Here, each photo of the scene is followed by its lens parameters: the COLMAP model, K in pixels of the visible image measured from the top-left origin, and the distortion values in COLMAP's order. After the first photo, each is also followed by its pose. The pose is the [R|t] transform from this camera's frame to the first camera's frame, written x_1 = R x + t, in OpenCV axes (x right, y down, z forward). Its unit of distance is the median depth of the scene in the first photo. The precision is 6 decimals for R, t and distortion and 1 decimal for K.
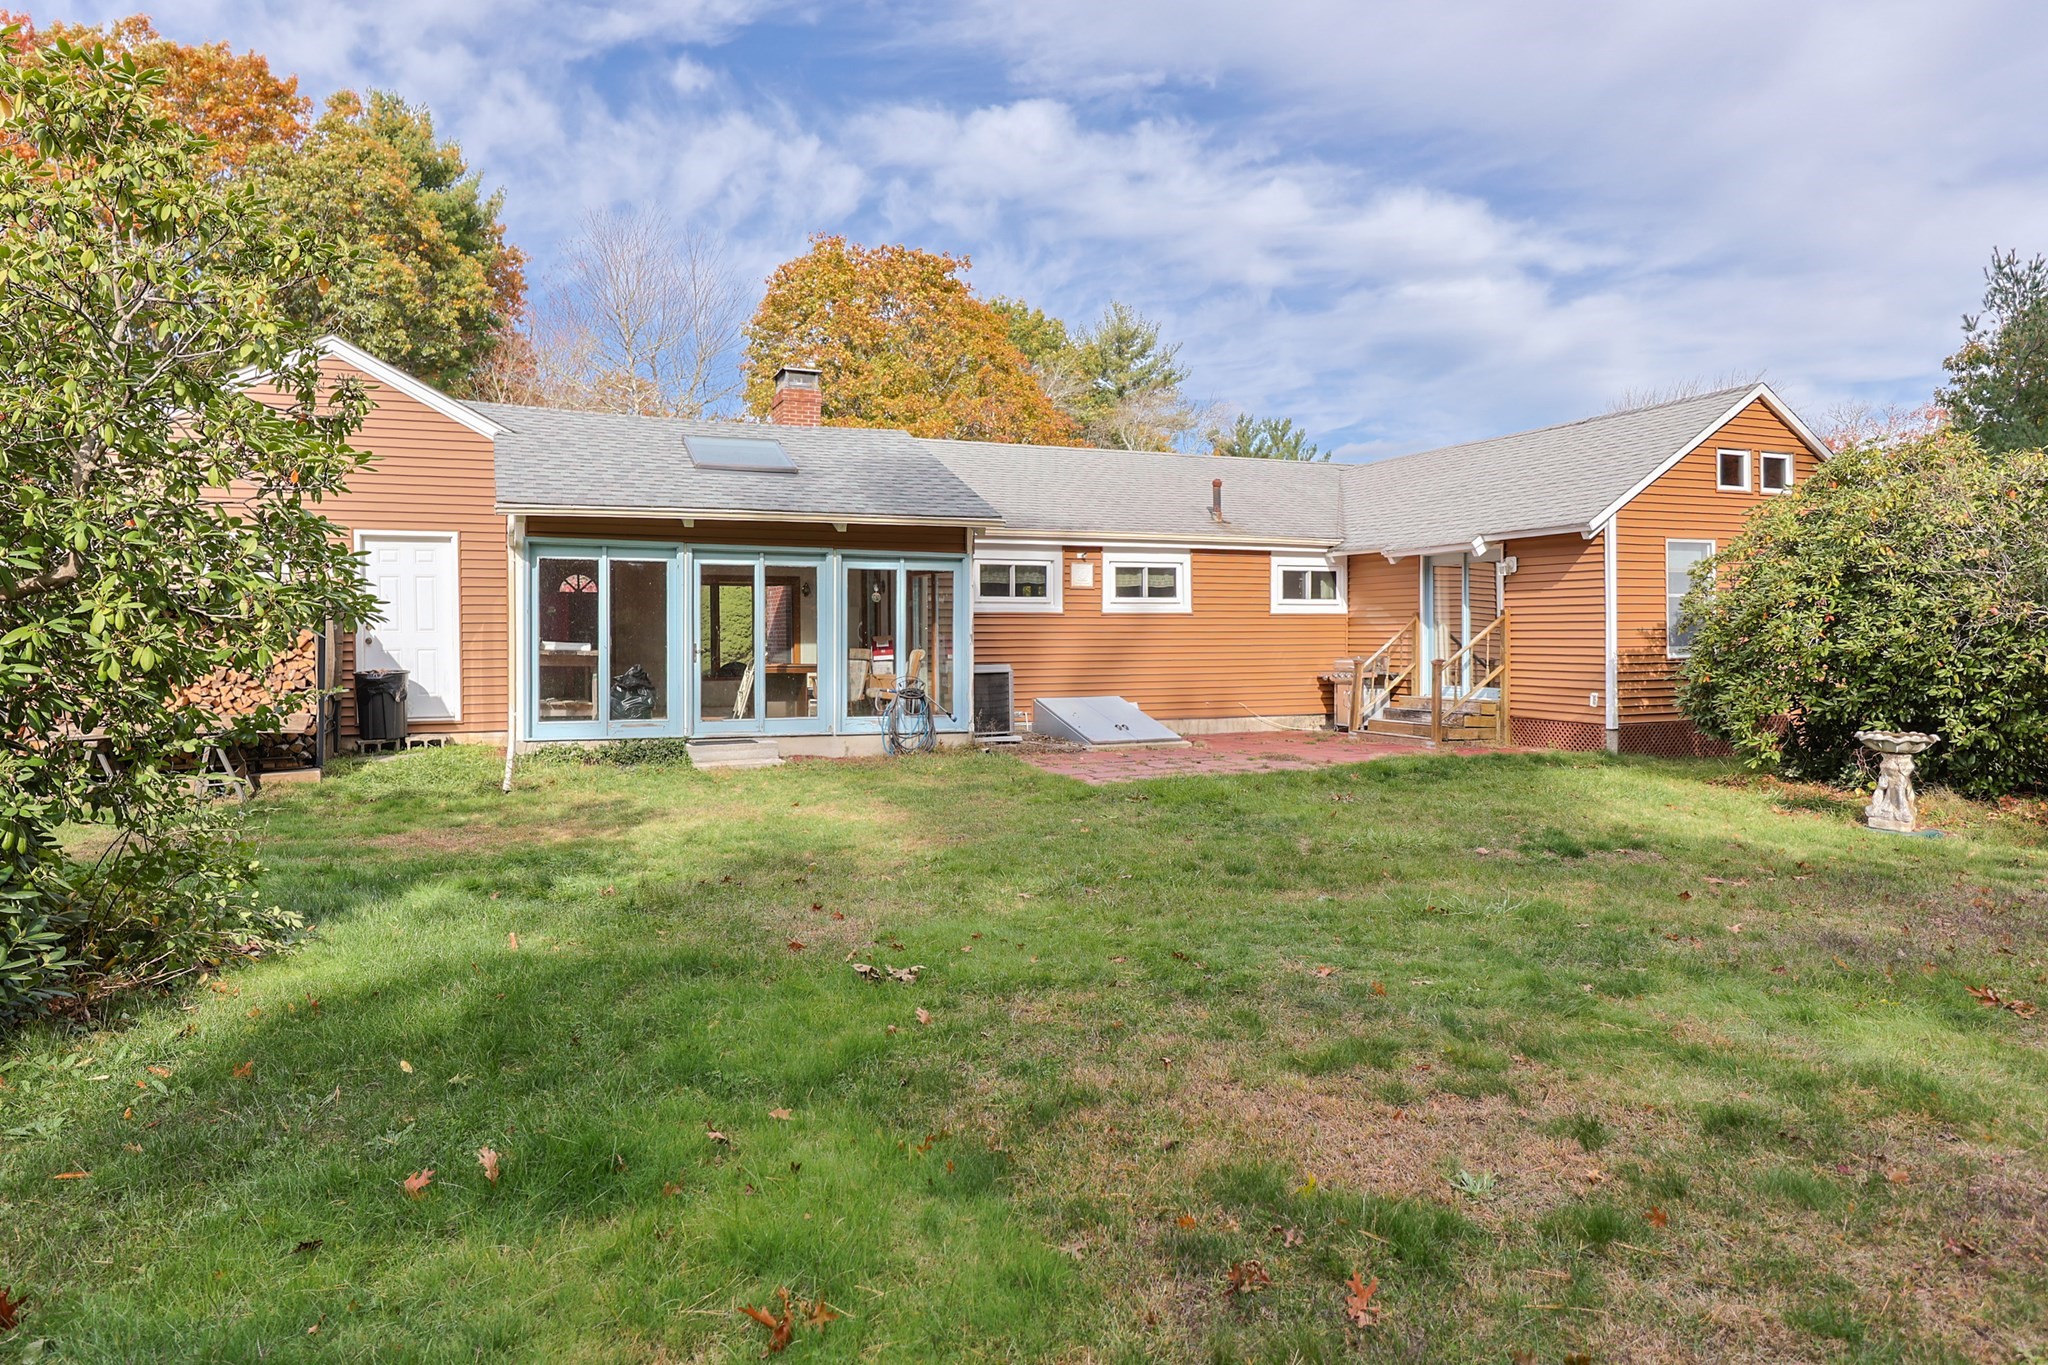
lens RADIAL K [[1207.8, 0, 1019.5], [0, 1207.8, 673.4], [0, 0, 1]] dist [-0.004786, 0.000042]
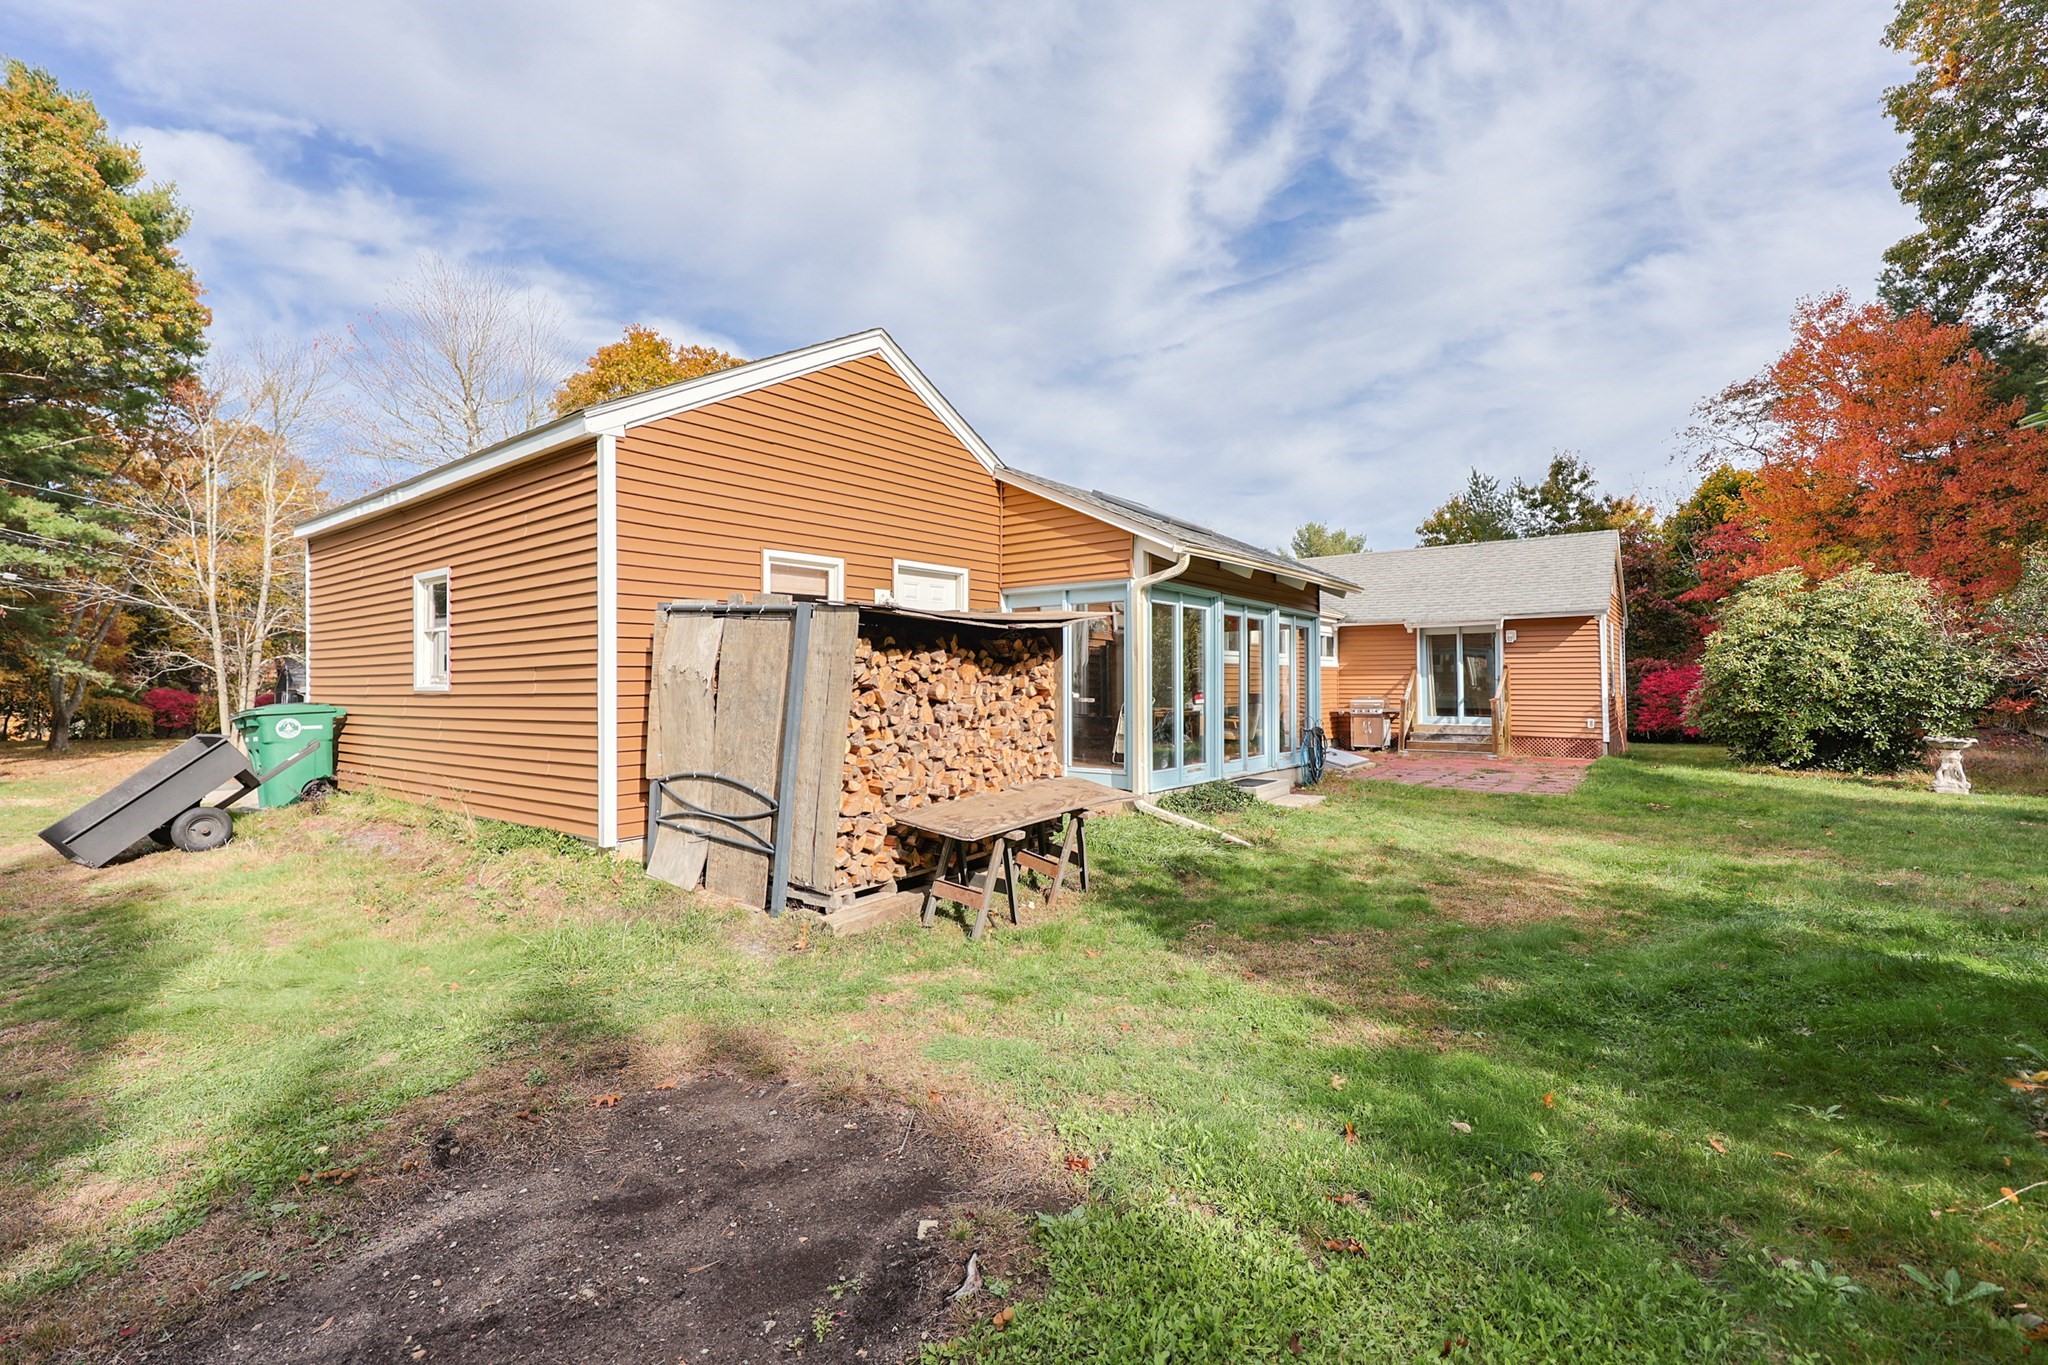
lens RADIAL K [[872.6, 0, 1020.0], [0, 872.6, 665.7], [0, 0, 1]] dist [-0.001849, 0.000141]
pose [[0.867565, 0.009477, 0.497233, -0.612422], [0.016277, 0.998742, -0.047435, -0.009484], [-0.497057, 0.049246, 0.866320, 0.328247]]
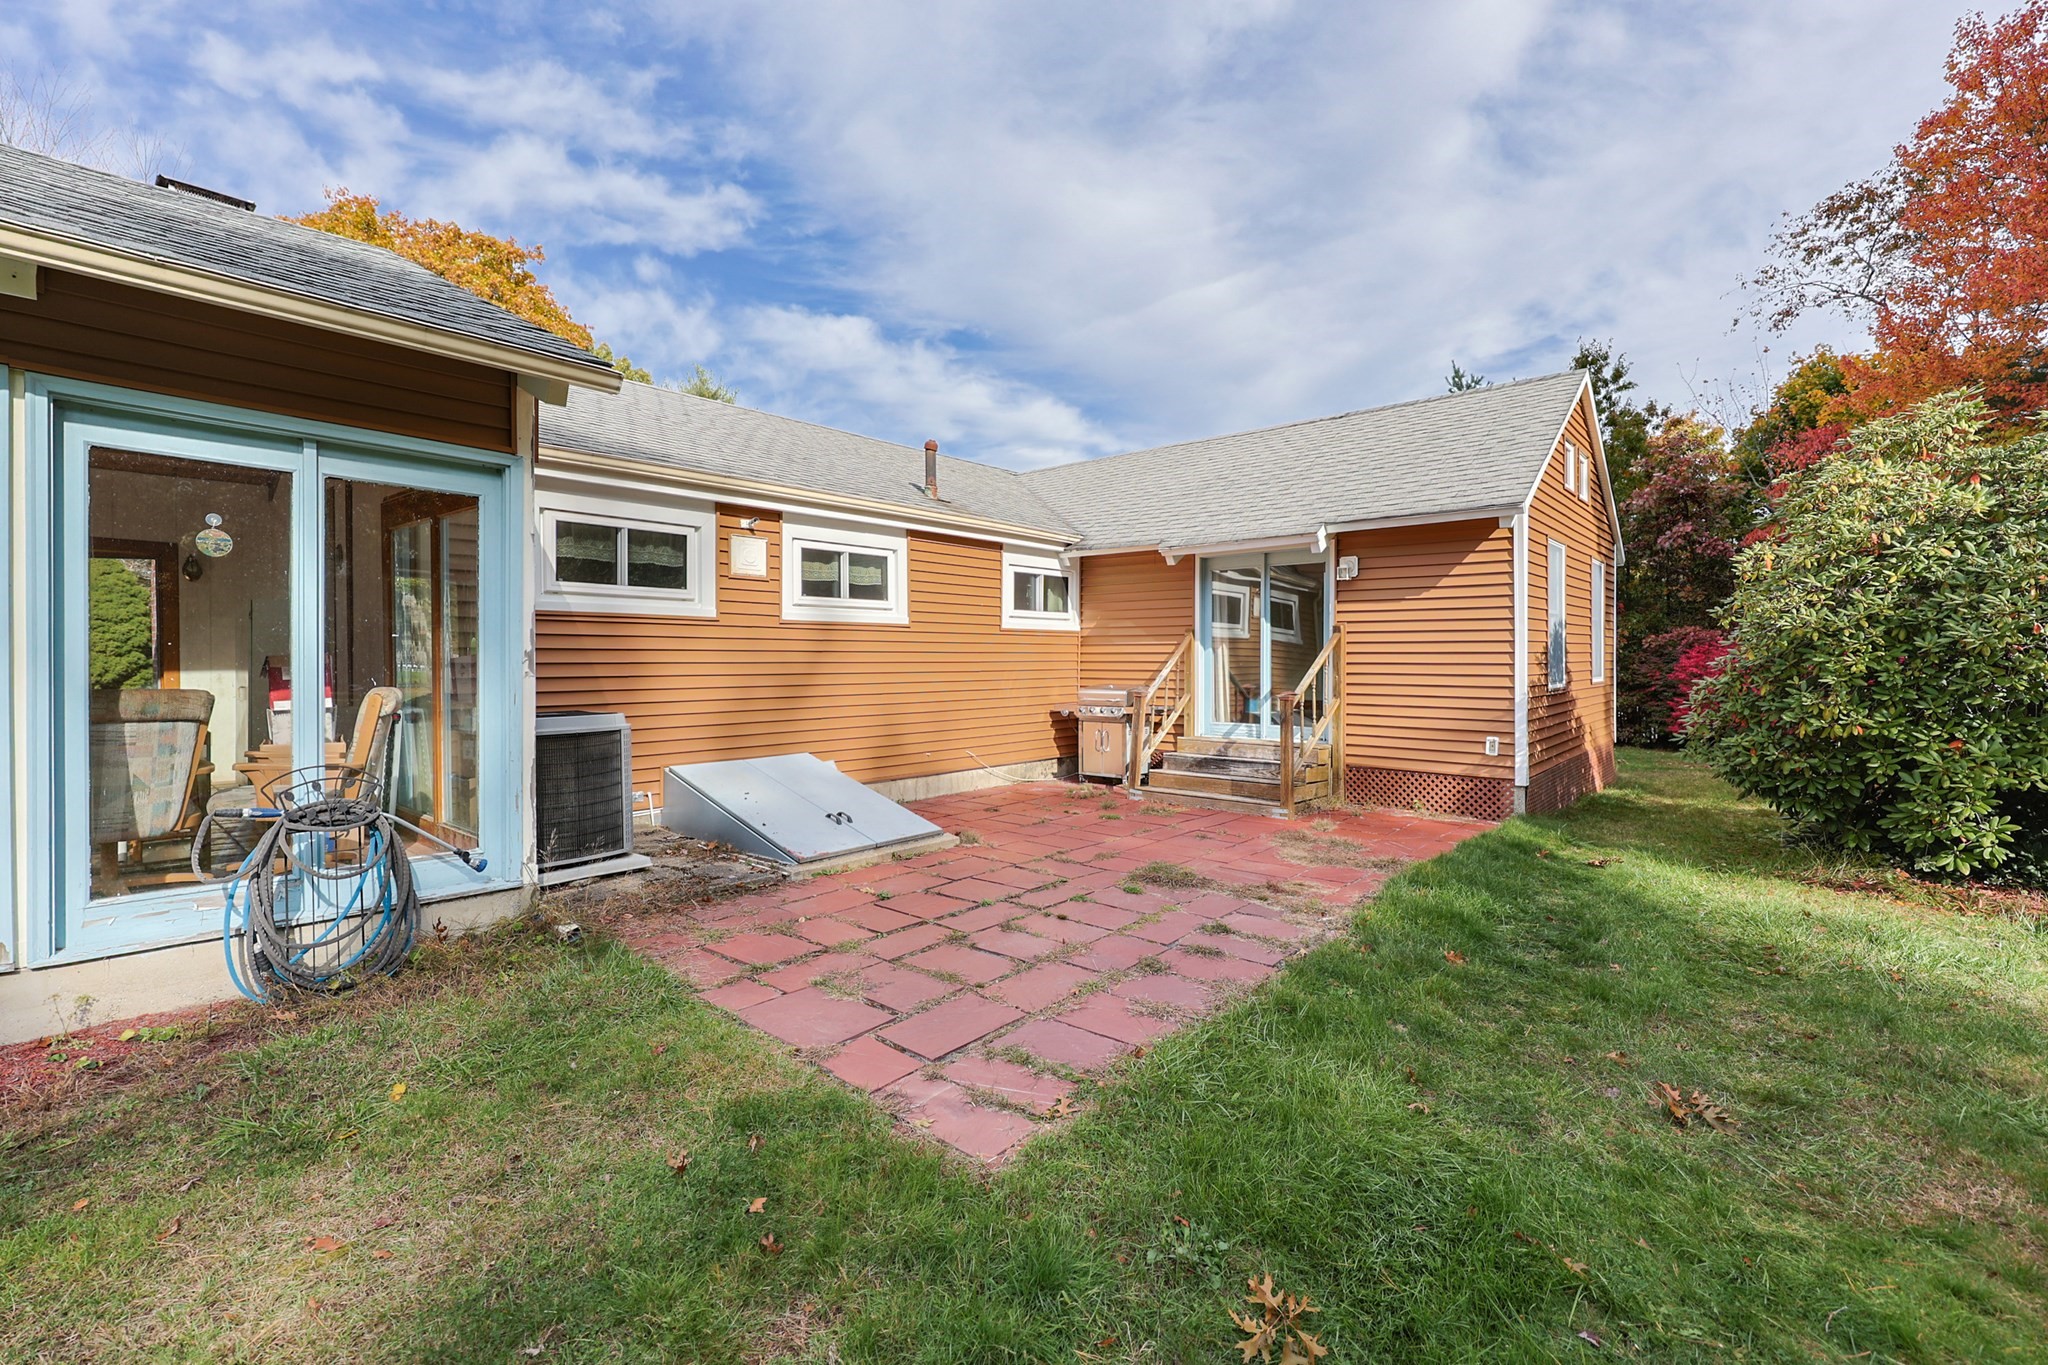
lens RADIAL K [[872.6, 0, 1033.5], [0, 872.6, 668.4], [0, 0, 1]] dist [-0.001849, 0.000141]
pose [[0.894872, -0.000247, 0.446322, -0.015228], [0.008977, 0.999808, -0.017444, -0.016351], [-0.446232, 0.019617, 0.894702, 0.544612]]
